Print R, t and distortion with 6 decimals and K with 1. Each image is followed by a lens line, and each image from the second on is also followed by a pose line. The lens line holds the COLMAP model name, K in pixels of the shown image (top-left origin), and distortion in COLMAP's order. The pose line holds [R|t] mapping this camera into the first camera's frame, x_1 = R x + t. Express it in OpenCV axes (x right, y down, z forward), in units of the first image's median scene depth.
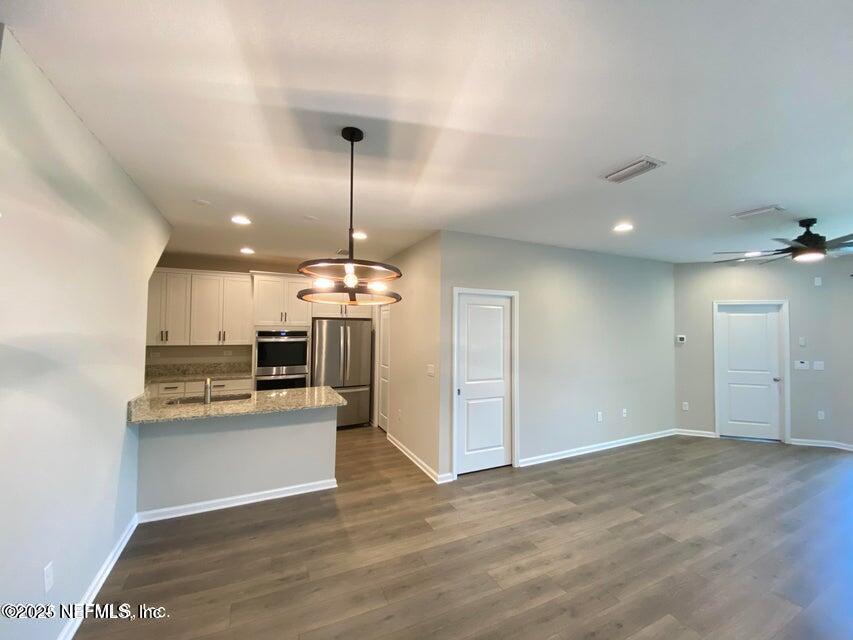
lens RADIAL K [[345.4, 0, 427.6], [0, 345.4, 320.2], [0, 0, 1]] dist [0.008222, -0.014586]
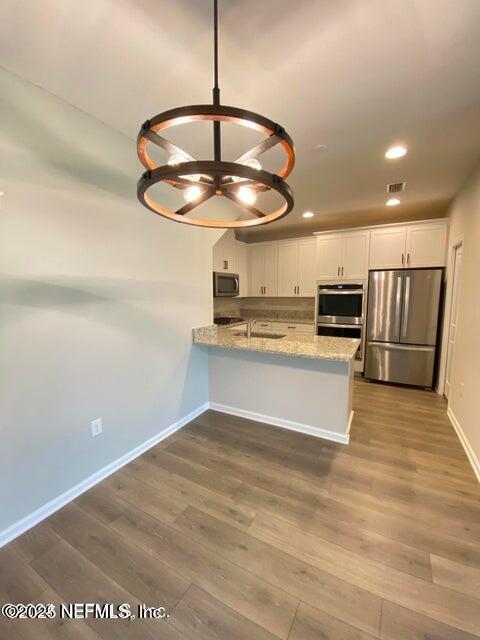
lens RADIAL K [[259.2, 0, 240.1], [0, 259.2, 321.1], [0, 0, 1]] dist [0.008222, -0.014586]
pose [[0.577542, 0.081851, -0.812247, 0.114577], [0.031142, 0.992028, 0.122111, 0.054718], [0.815767, -0.095819, 0.570389, 0.392677]]
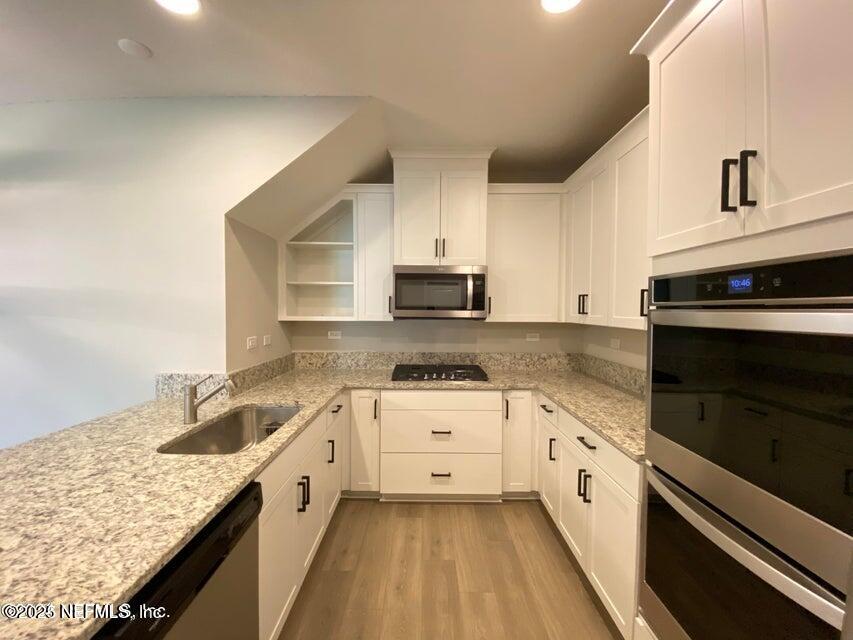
lens RADIAL K [[345.4, 0, 426.5], [0, 345.4, 318.2], [0, 0, 1]] dist [0.008222, -0.014586]
pose [[-0.426104, 0.017505, -0.904505, -0.299028], [0.013074, 0.999828, 0.013191, 0.078437], [0.904580, -0.006204, -0.426259, 1.403682]]
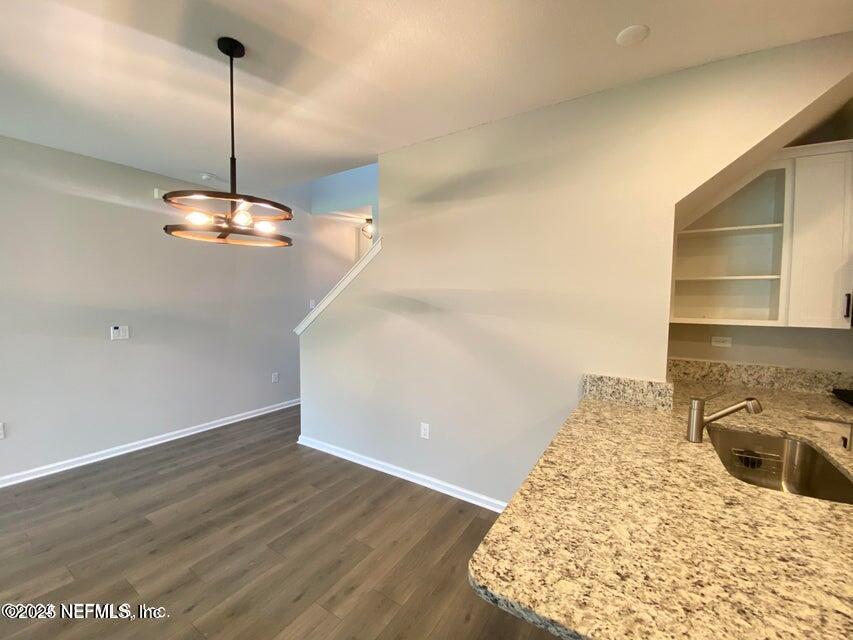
lens RADIAL K [[345.4, 0, 426.4], [0, 345.4, 317.3], [0, 0, 1]] dist [0.008222, -0.014586]
pose [[-0.849362, 0.008292, -0.527746, -0.093824], [-0.005073, 0.999702, 0.023870, 0.064891], [0.527787, 0.022952, -0.849067, 1.095081]]
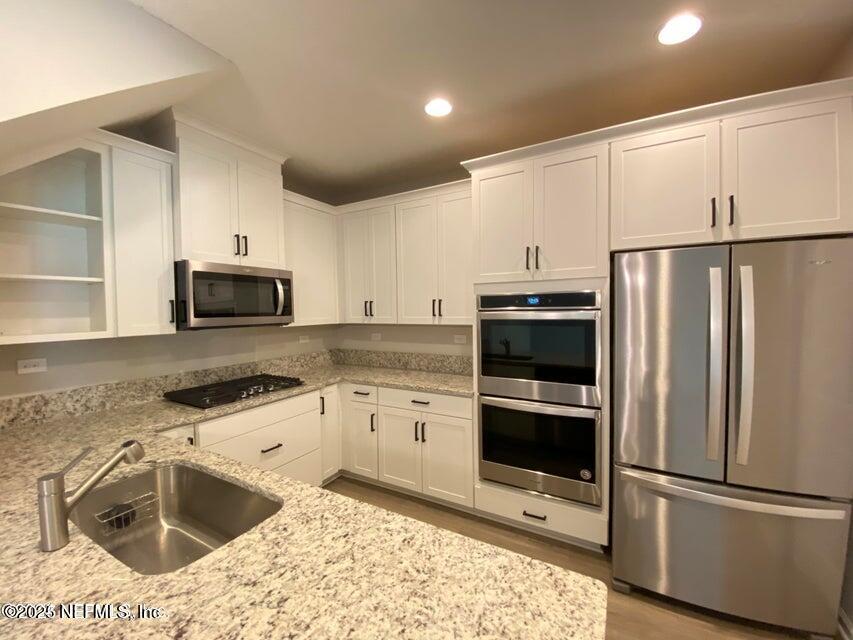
lens RADIAL K [[345.4, 0, 428.8], [0, 345.4, 318.9], [0, 0, 1]] dist [0.008222, -0.014586]
pose [[0.578188, 0.010659, -0.815834, -0.240037], [0.036402, 0.998582, 0.038845, 0.061360], [0.815091, -0.052158, 0.576980, 1.003740]]
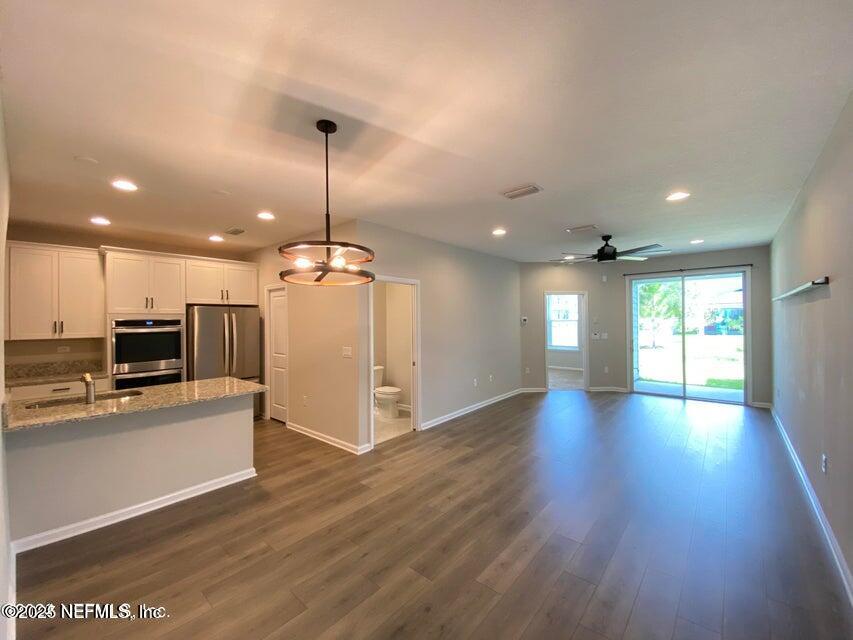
lens RADIAL K [[345.4, 0, 425.3], [0, 345.4, 321.9], [0, 0, 1]] dist [0.008222, -0.014586]
pose [[0.915889, -0.020814, 0.400893, -0.206522], [0.008058, 0.999407, 0.033480, 0.020967], [-0.401352, -0.027434, 0.915513, -0.070827]]
